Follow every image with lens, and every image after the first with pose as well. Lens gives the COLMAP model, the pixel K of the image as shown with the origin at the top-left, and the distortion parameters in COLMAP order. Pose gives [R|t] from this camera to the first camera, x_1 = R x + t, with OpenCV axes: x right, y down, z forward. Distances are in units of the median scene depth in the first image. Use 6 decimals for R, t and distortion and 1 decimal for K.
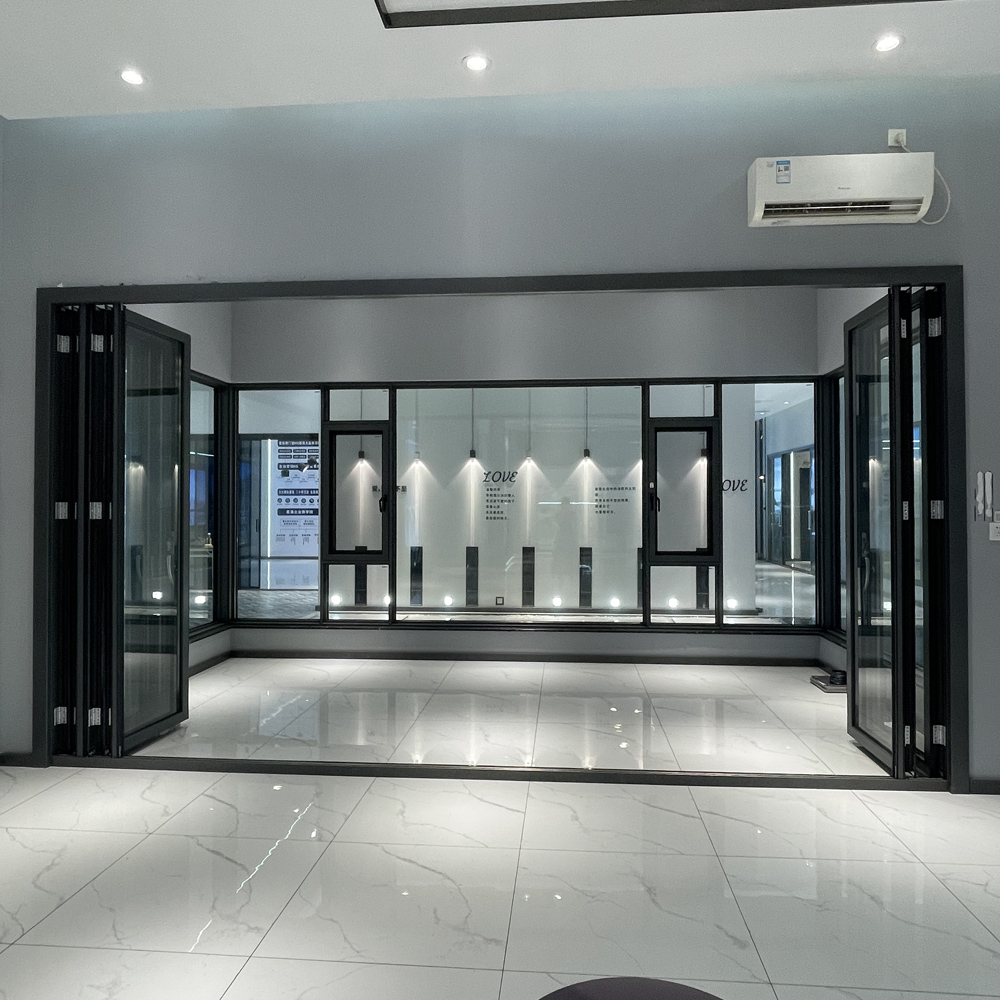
lens RADIAL K [[746.8, 0, 502.4], [0, 746.8, 495.9], [0, 0, 1]] dist [-0.005792, -0.010096]
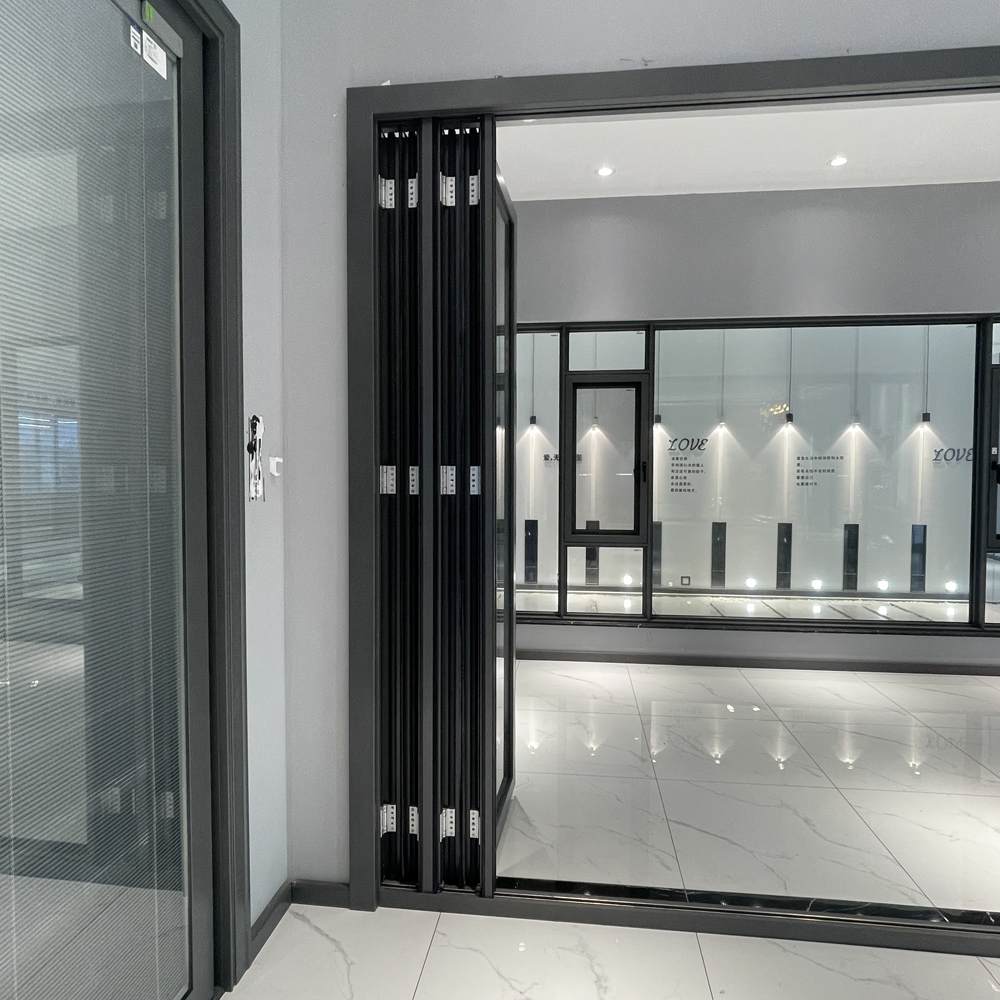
lens RADIAL K [[651.5, 0, 499.0], [0, 651.5, 502.7], [0, 0, 1]] dist [0.006998, -0.001215]
pose [[0.999101, 0.005432, -0.042052, -0.200020], [-0.003237, 0.998638, 0.052074, 0.004335], [0.042277, -0.051891, 0.997757, 0.201148]]
